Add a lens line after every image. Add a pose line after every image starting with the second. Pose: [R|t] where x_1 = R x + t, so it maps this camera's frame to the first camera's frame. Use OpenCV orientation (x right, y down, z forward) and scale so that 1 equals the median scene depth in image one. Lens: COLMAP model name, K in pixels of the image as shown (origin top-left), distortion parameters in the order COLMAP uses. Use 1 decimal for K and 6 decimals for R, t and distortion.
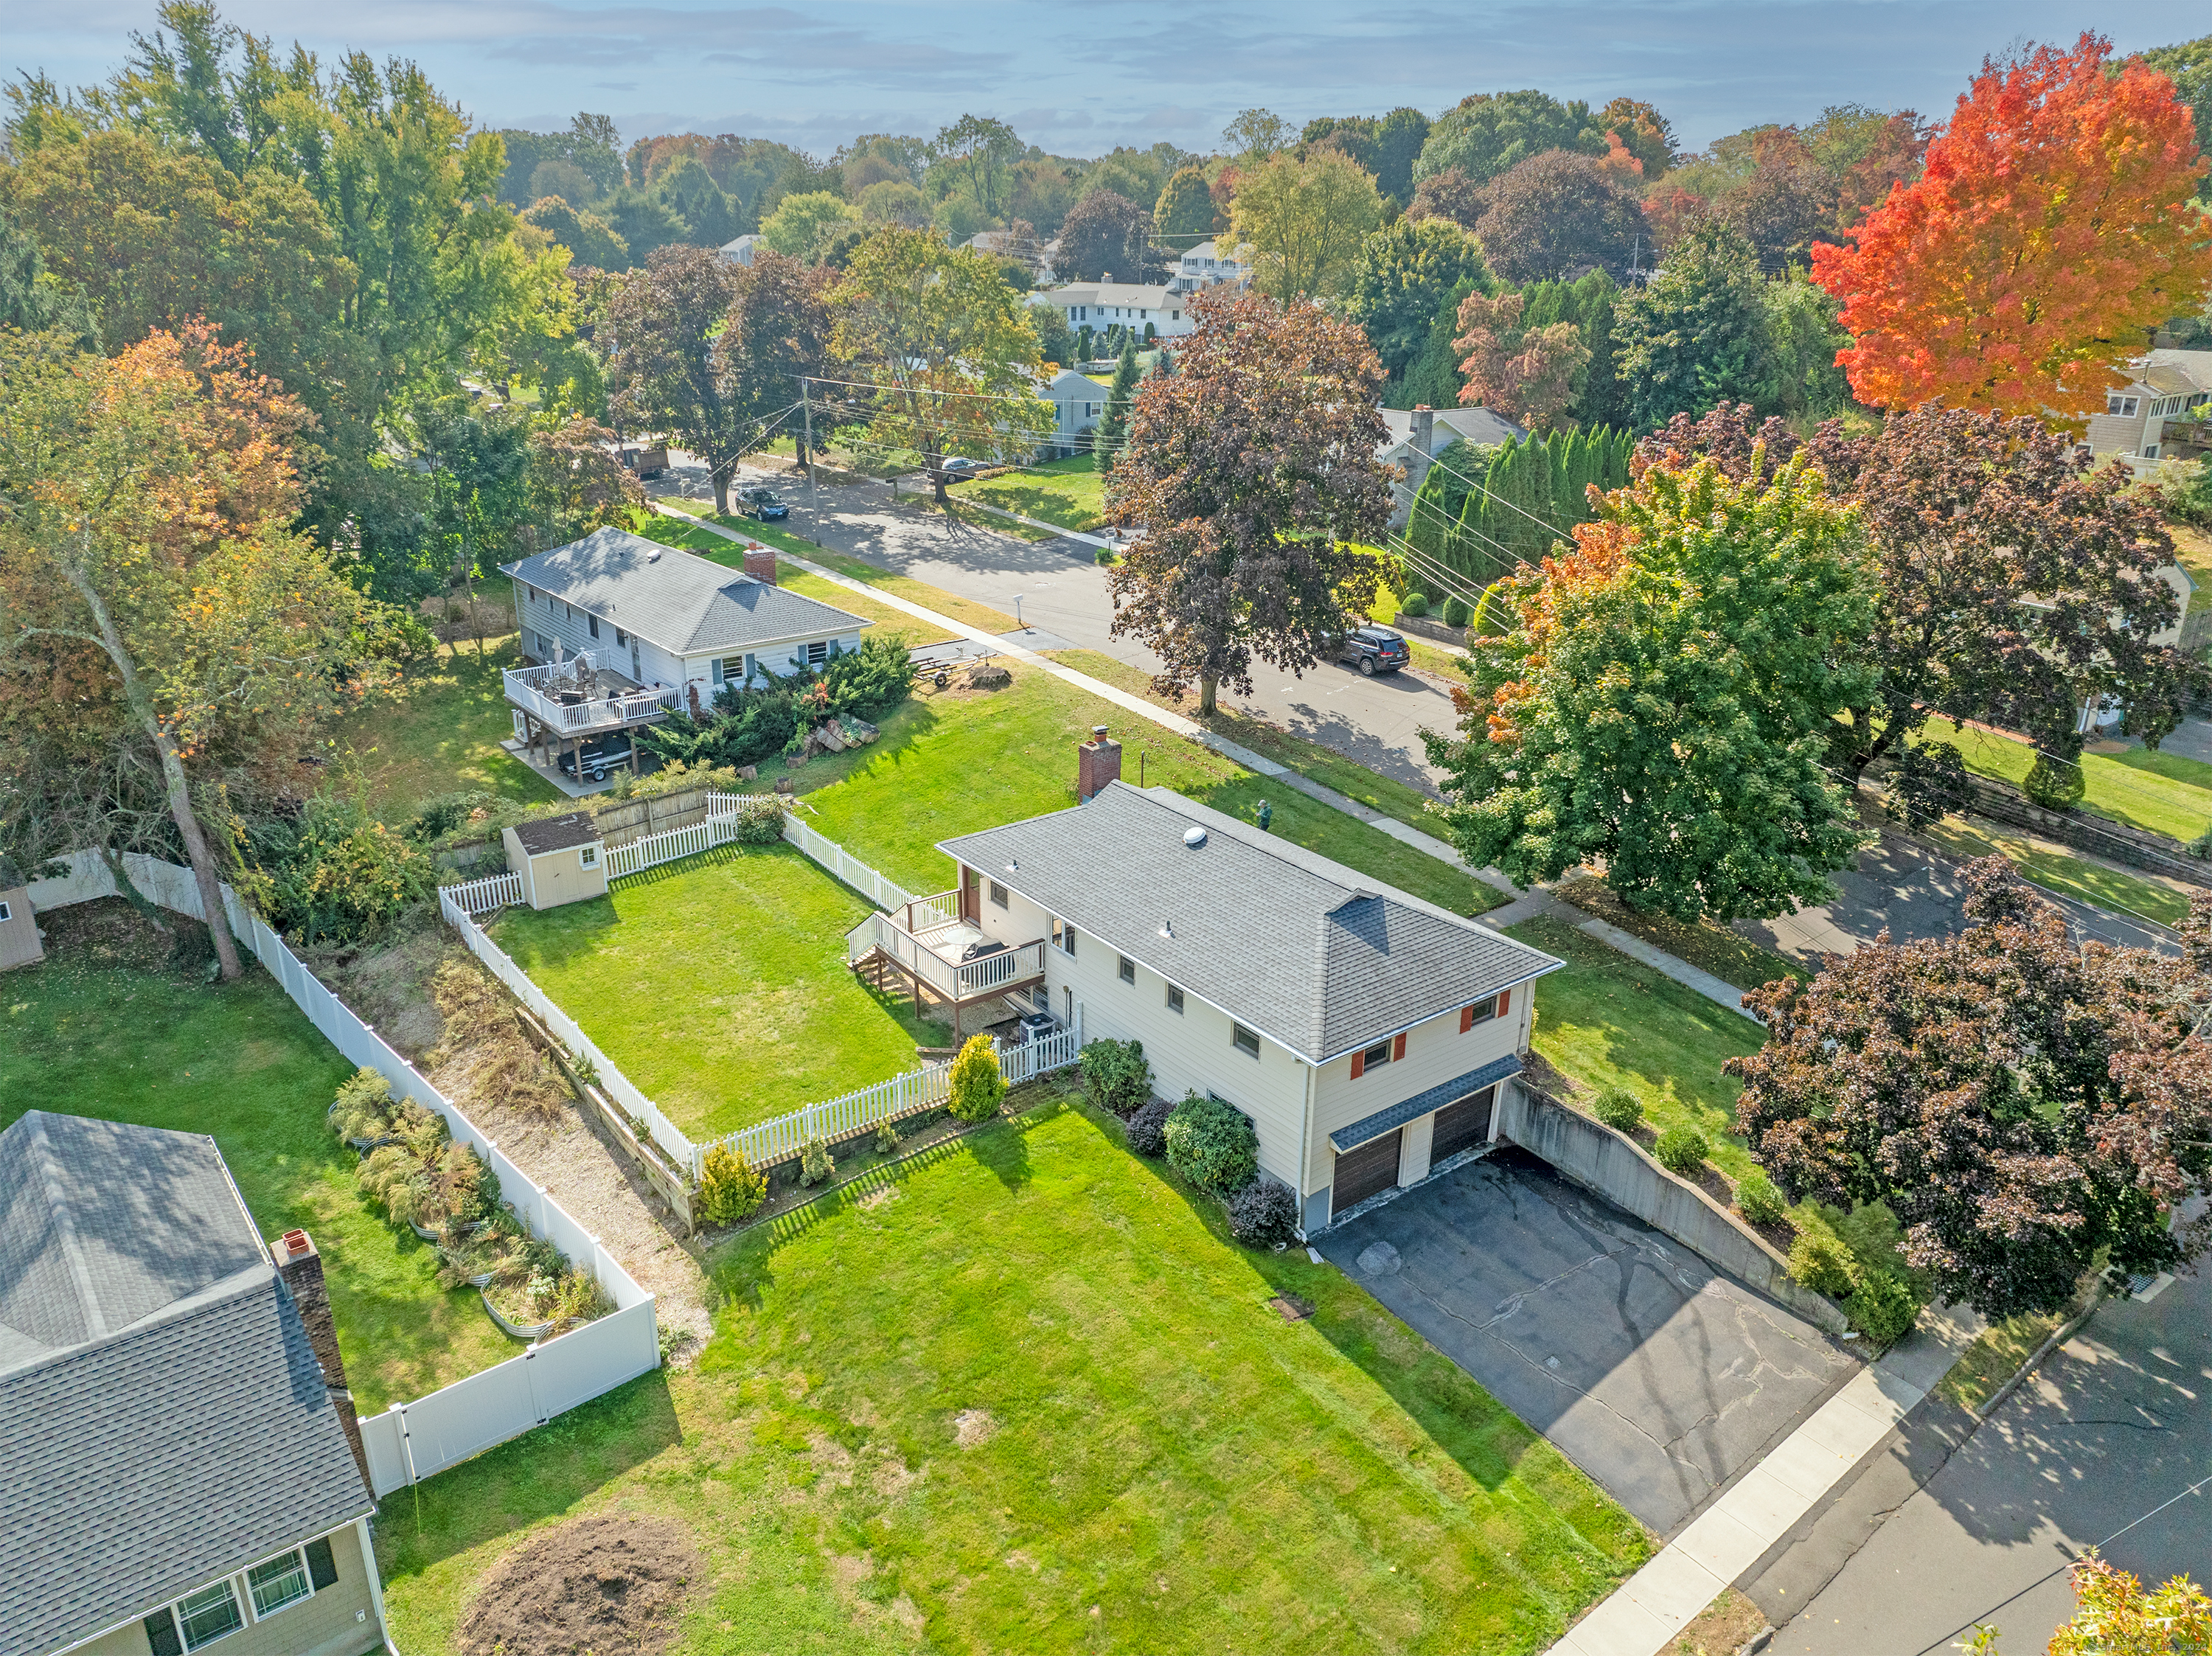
lens RADIAL K [[1559.8, 0, 1105.9], [0, 1559.8, 830.8], [0, 0, 1]] dist [-0.043775, 0.010796]
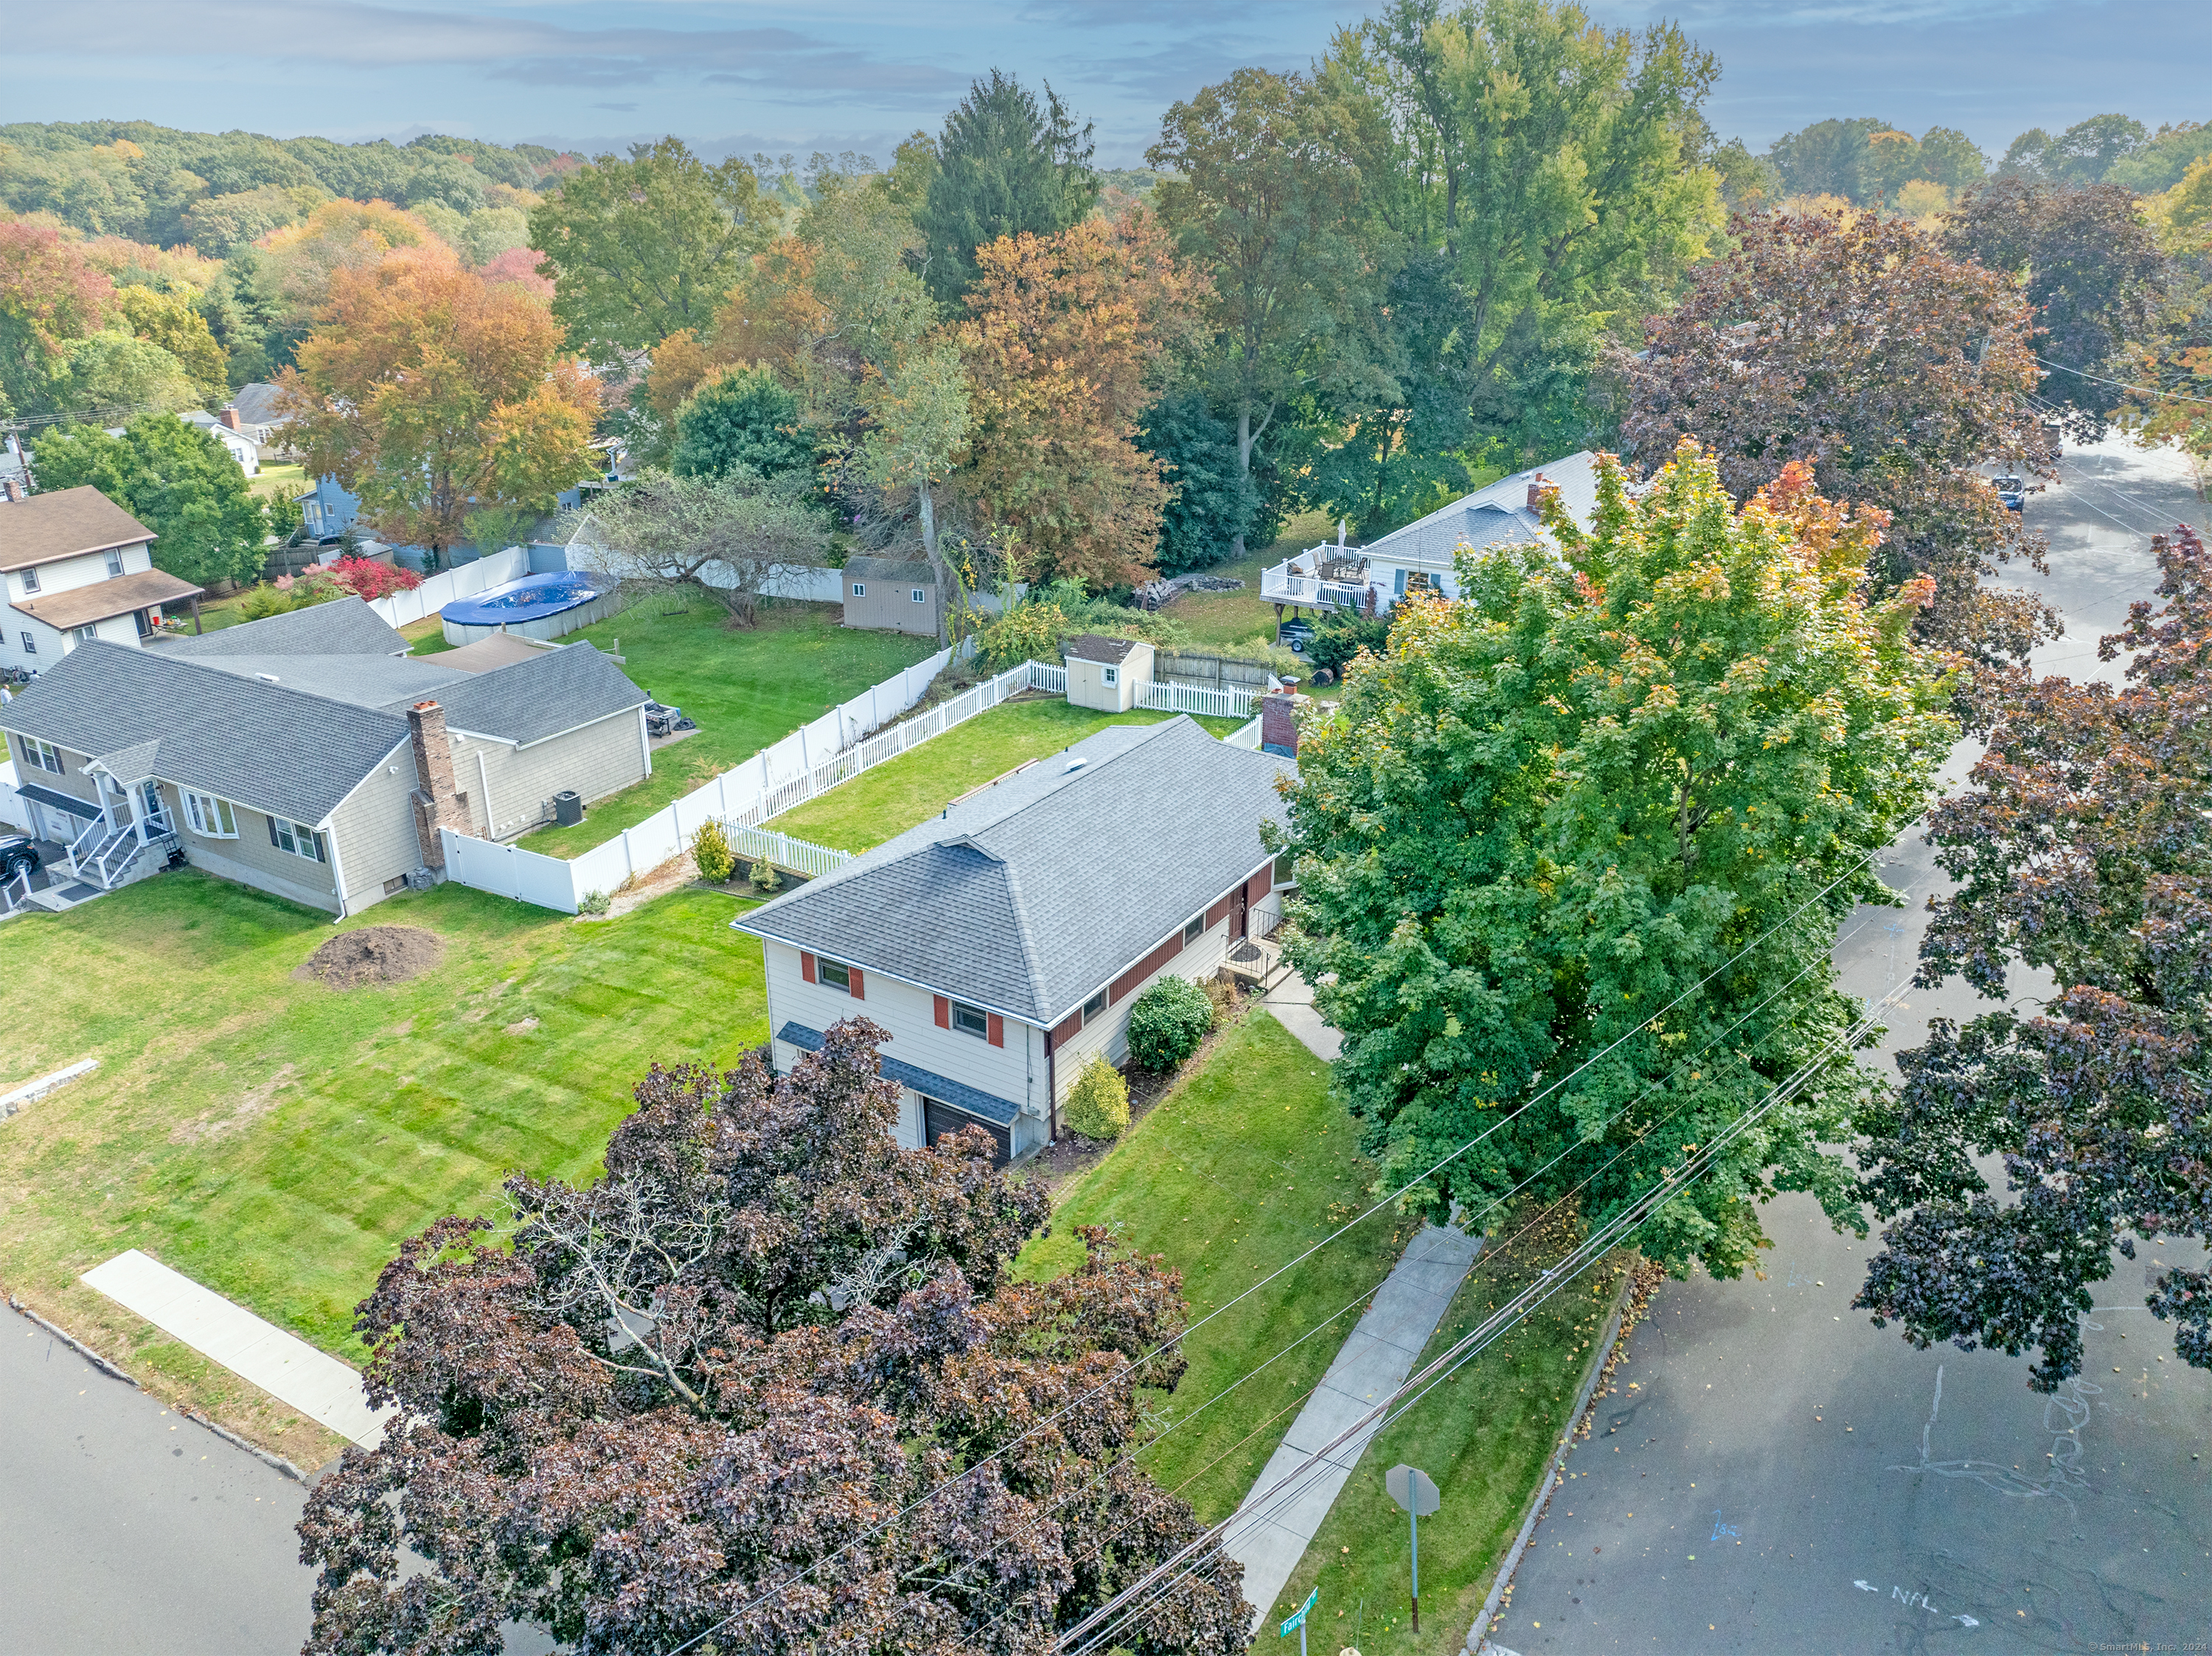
lens RADIAL K [[1559.8, 0, 1114.2], [0, 1559.8, 831.8], [0, 0, 1]] dist [-0.043775, 0.010796]
pose [[0.358342, 0.355397, -0.863299, 0.729792], [-0.335474, 0.911963, 0.236181, -0.155730], [0.871234, 0.204981, 0.446021, 0.500874]]
